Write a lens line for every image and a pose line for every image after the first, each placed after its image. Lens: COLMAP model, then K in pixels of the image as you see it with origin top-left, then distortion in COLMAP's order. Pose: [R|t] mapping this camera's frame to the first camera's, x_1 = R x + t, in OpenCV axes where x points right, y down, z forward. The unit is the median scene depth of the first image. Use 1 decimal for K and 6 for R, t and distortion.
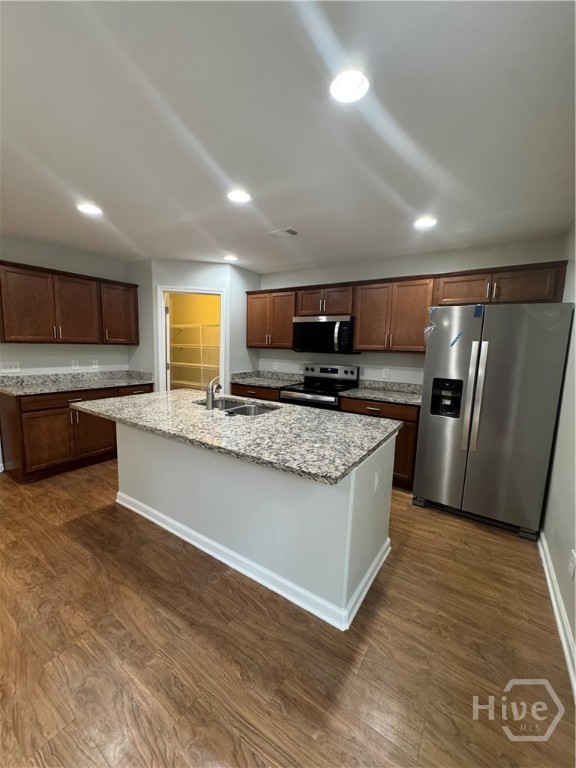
lens RADIAL K [[308.2, 0, 288.2], [0, 308.2, 386.0], [0, 0, 1]] dist [-0.000696, 0.000080]
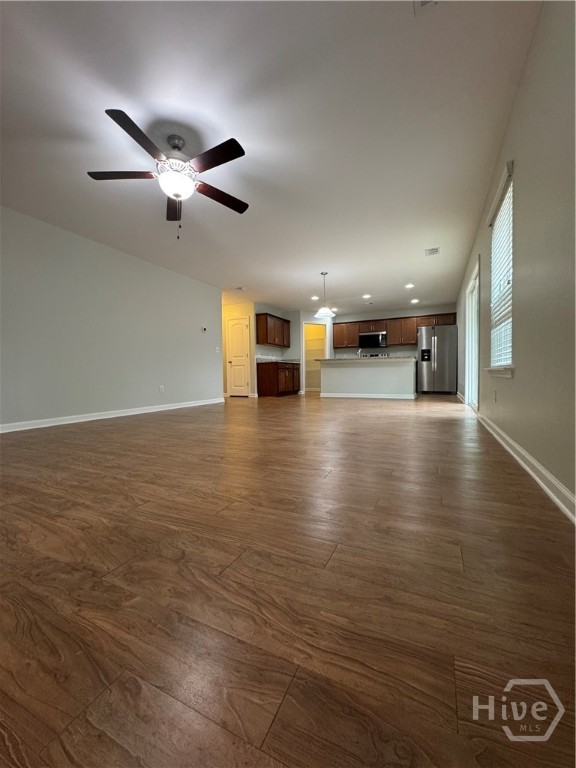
lens RADIAL K [[308.2, 0, 285.3], [0, 308.2, 389.0], [0, 0, 1]] dist [-0.000696, 0.000080]
pose [[0.987979, -0.041086, 0.149026, -1.085446], [0.055743, 0.993863, -0.095548, 0.474718], [-0.144185, 0.102706, 0.984206, -1.446108]]
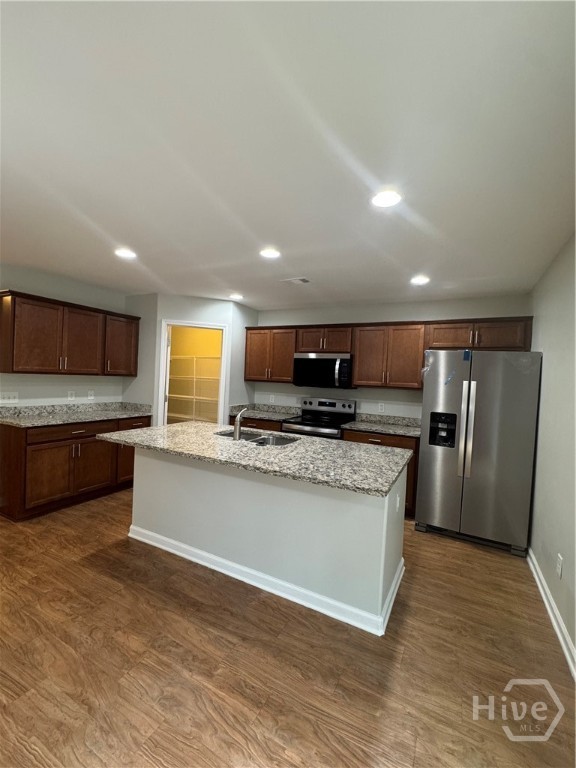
lens RADIAL K [[332.4, 0, 286.2], [0, 332.4, 385.8], [0, 0, 1]] dist [-0.001661, -0.000092]
pose [[0.994219, 0.015349, 0.106268, -0.152342], [-0.004483, 0.994800, -0.101750, 0.003593], [-0.107277, 0.100686, 0.989118, -0.128056]]
